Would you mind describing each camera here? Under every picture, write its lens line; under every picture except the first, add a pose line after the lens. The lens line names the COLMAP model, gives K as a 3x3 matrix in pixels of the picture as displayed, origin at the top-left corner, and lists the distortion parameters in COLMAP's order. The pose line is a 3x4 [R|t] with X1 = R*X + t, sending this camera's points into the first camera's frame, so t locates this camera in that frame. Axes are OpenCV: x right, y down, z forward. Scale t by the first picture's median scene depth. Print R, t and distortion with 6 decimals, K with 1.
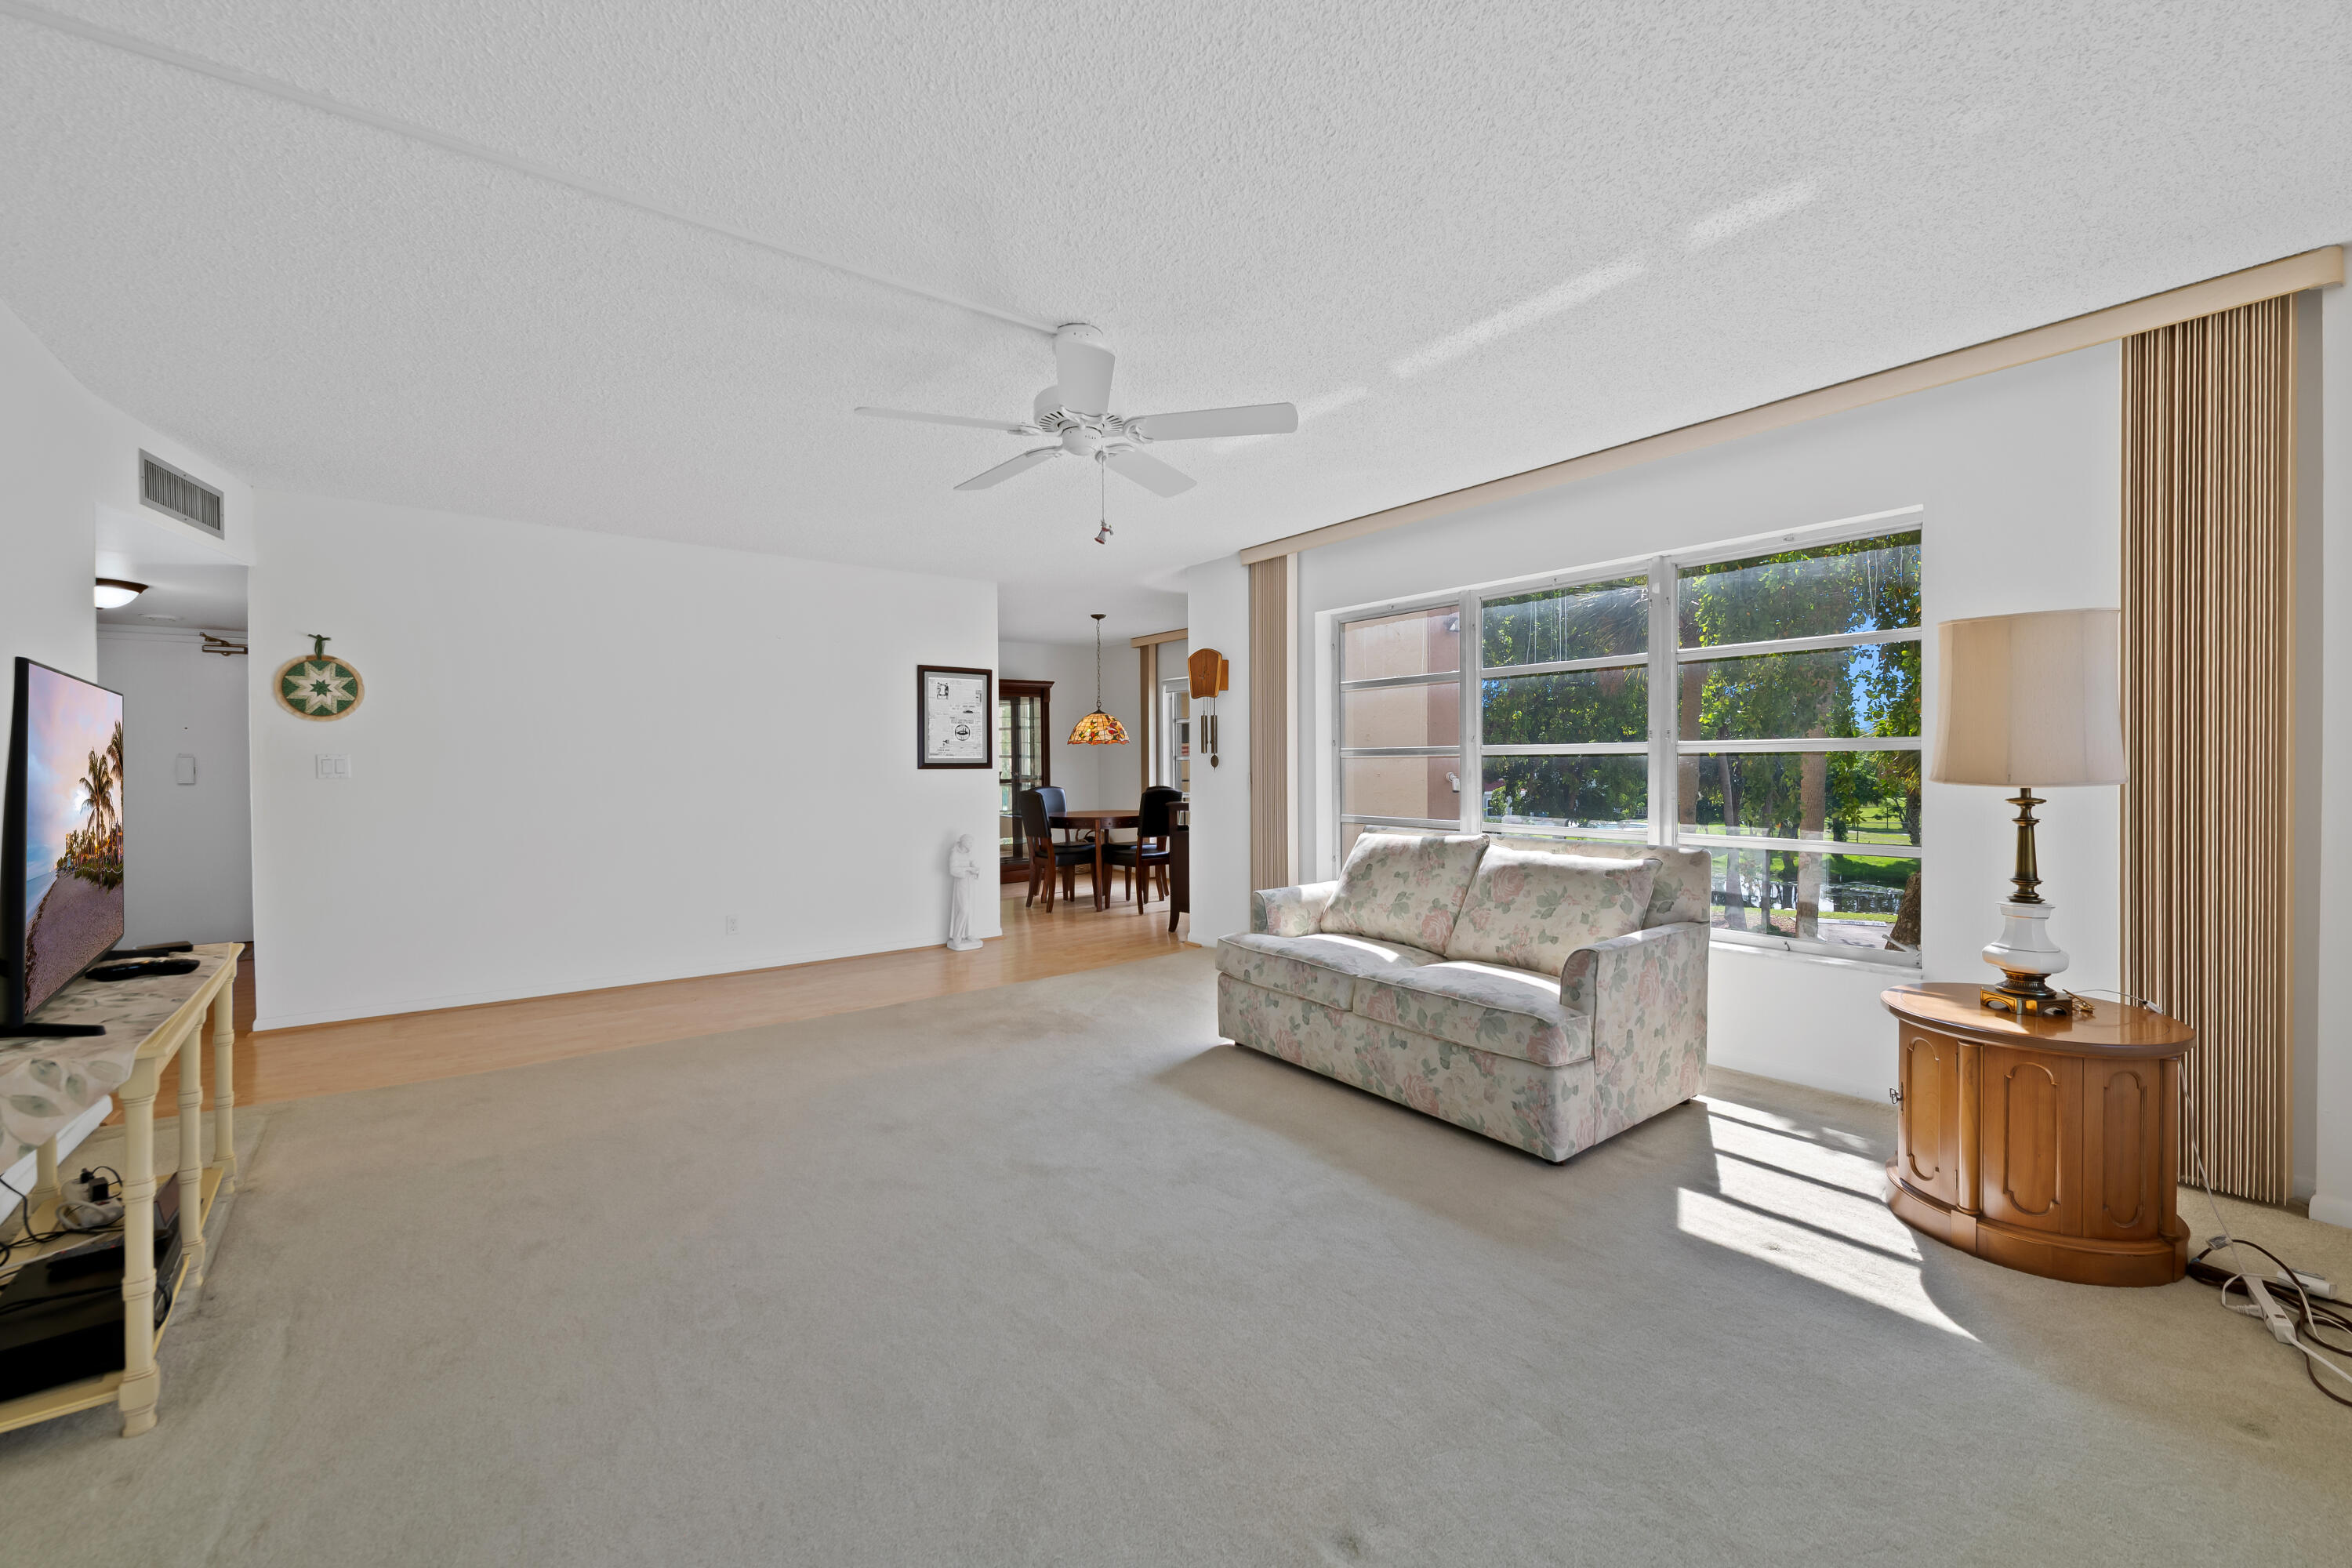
lens RADIAL K [[933.7, 0, 1176.3], [0, 933.7, 778.4], [0, 0, 1]] dist [-0.001080, -0.000032]
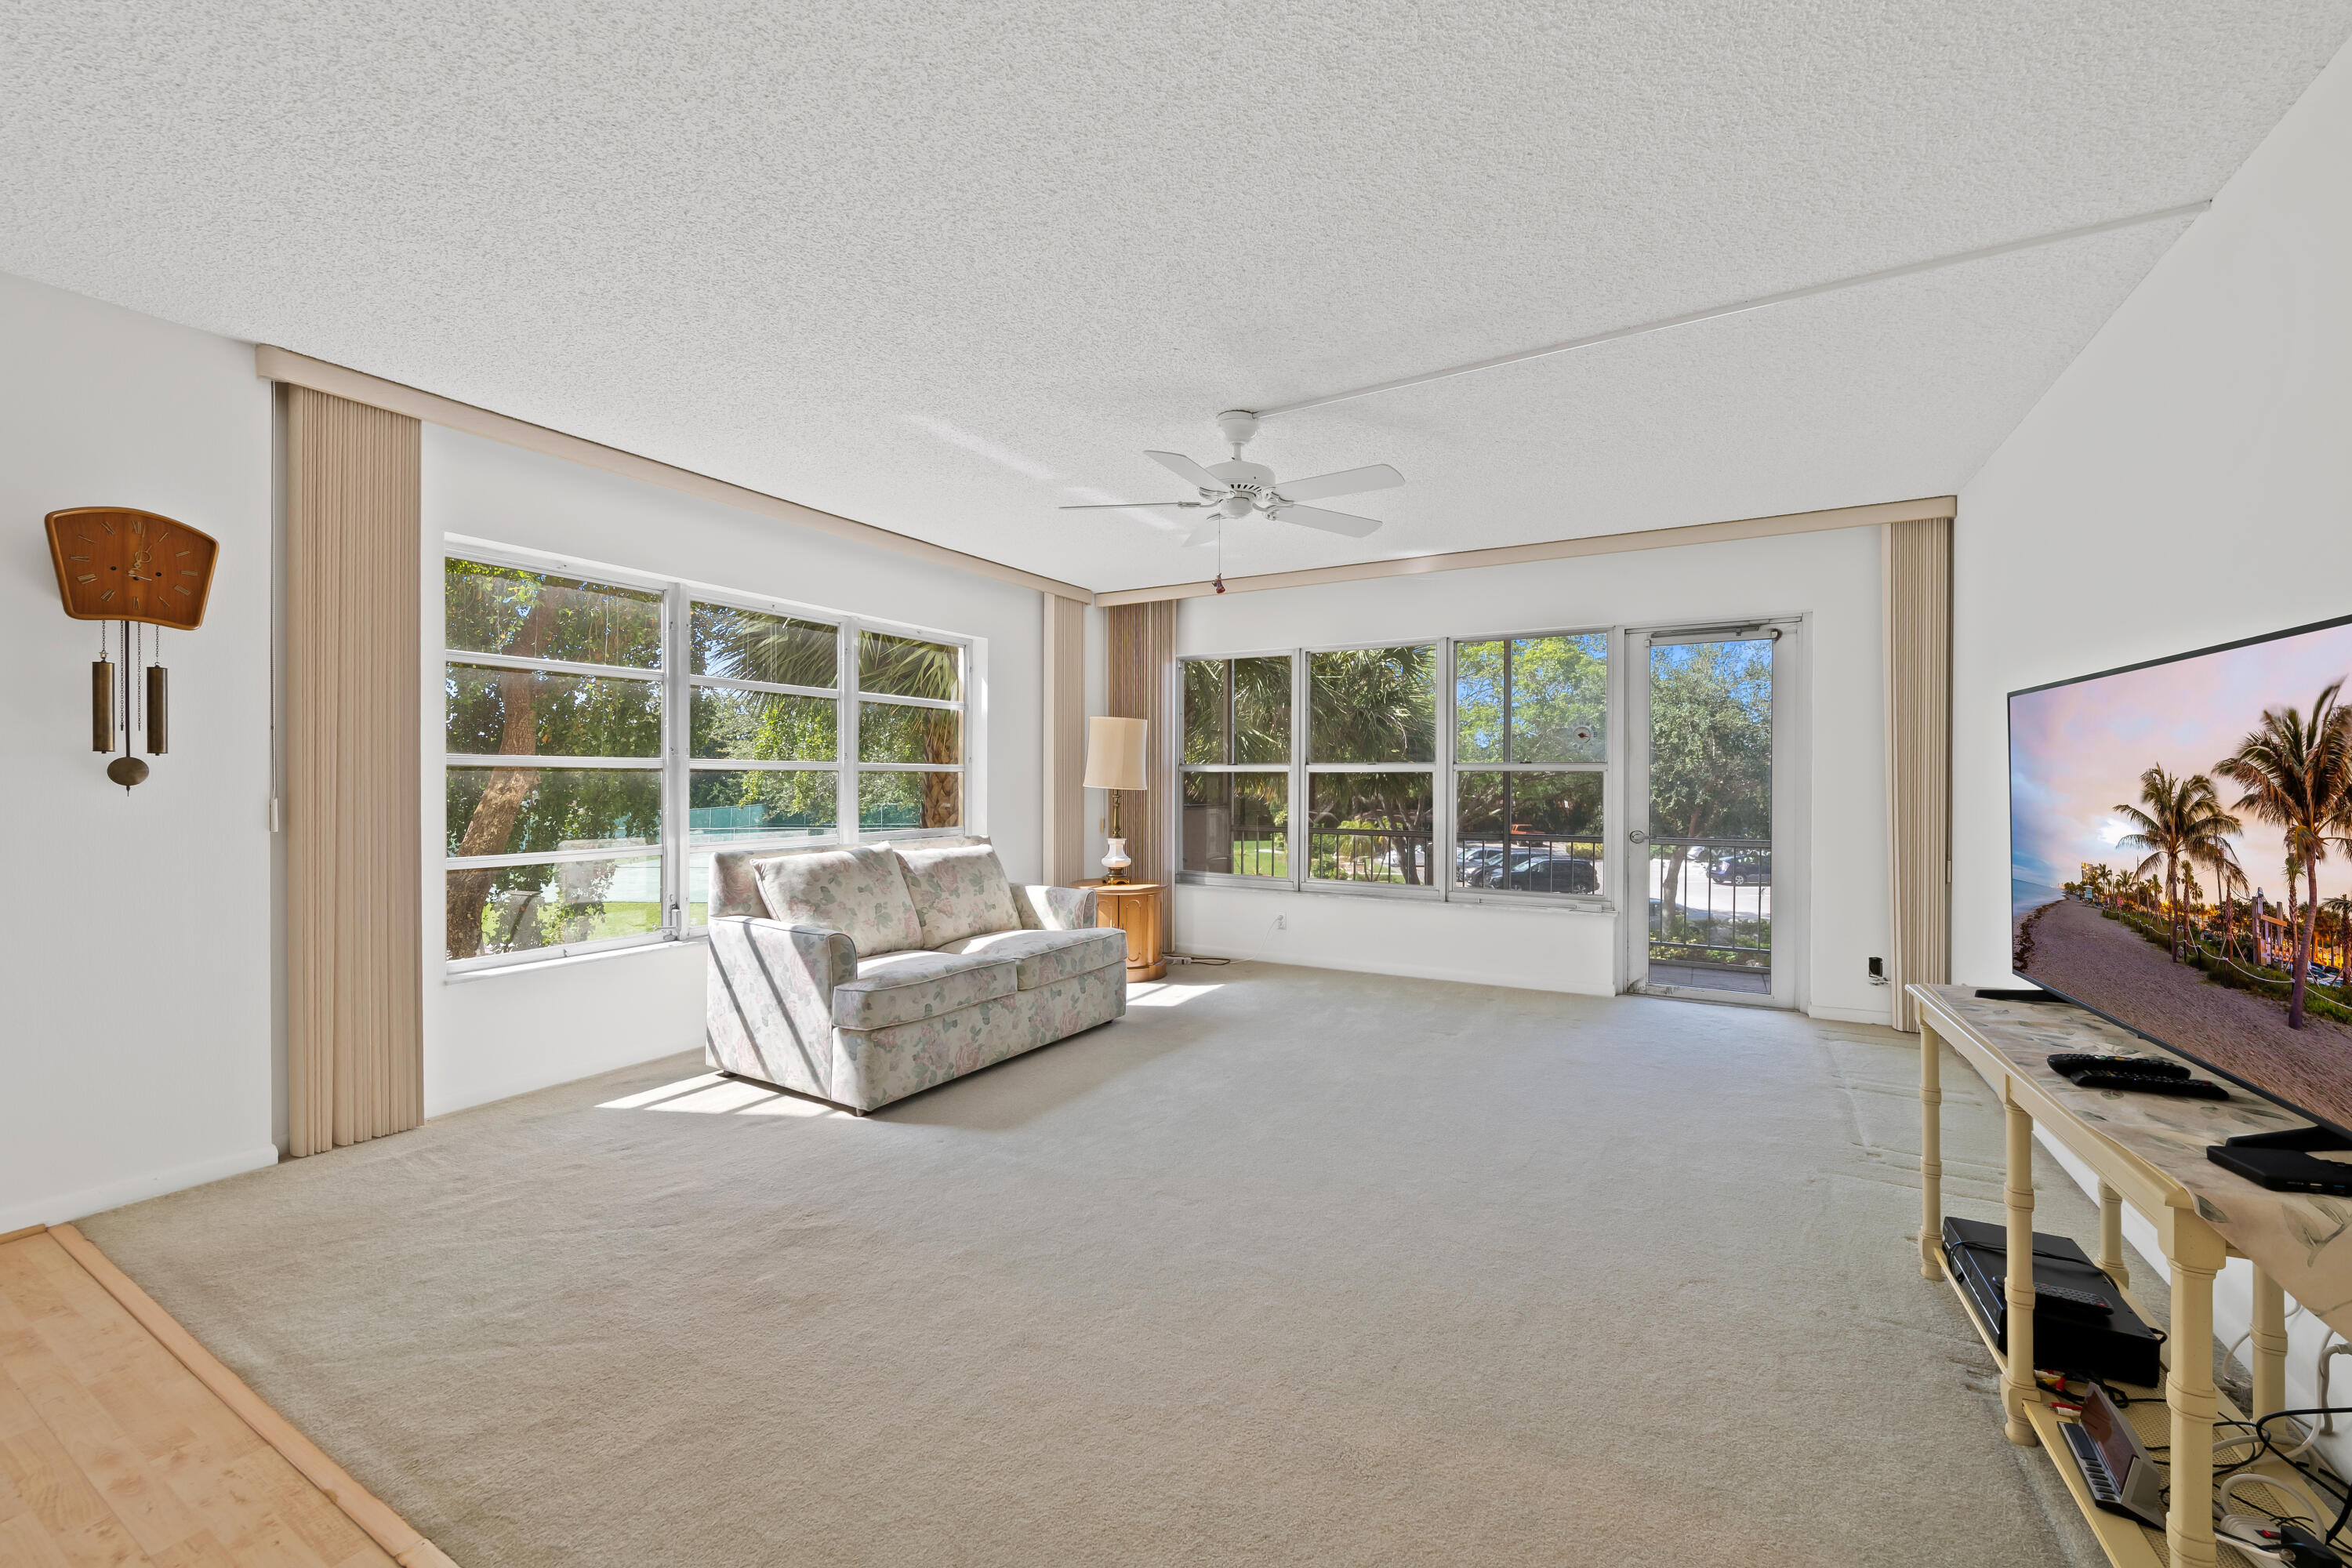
lens RADIAL K [[933.7, 0, 1176.3], [0, 933.7, 778.4], [0, 0, 1]] dist [-0.001080, -0.000032]
pose [[-0.380088, -0.001346, 0.924949, -0.930056], [0.008735, 0.999949, 0.005045, -0.021428], [-0.924909, 0.009997, -0.380057, 1.202046]]
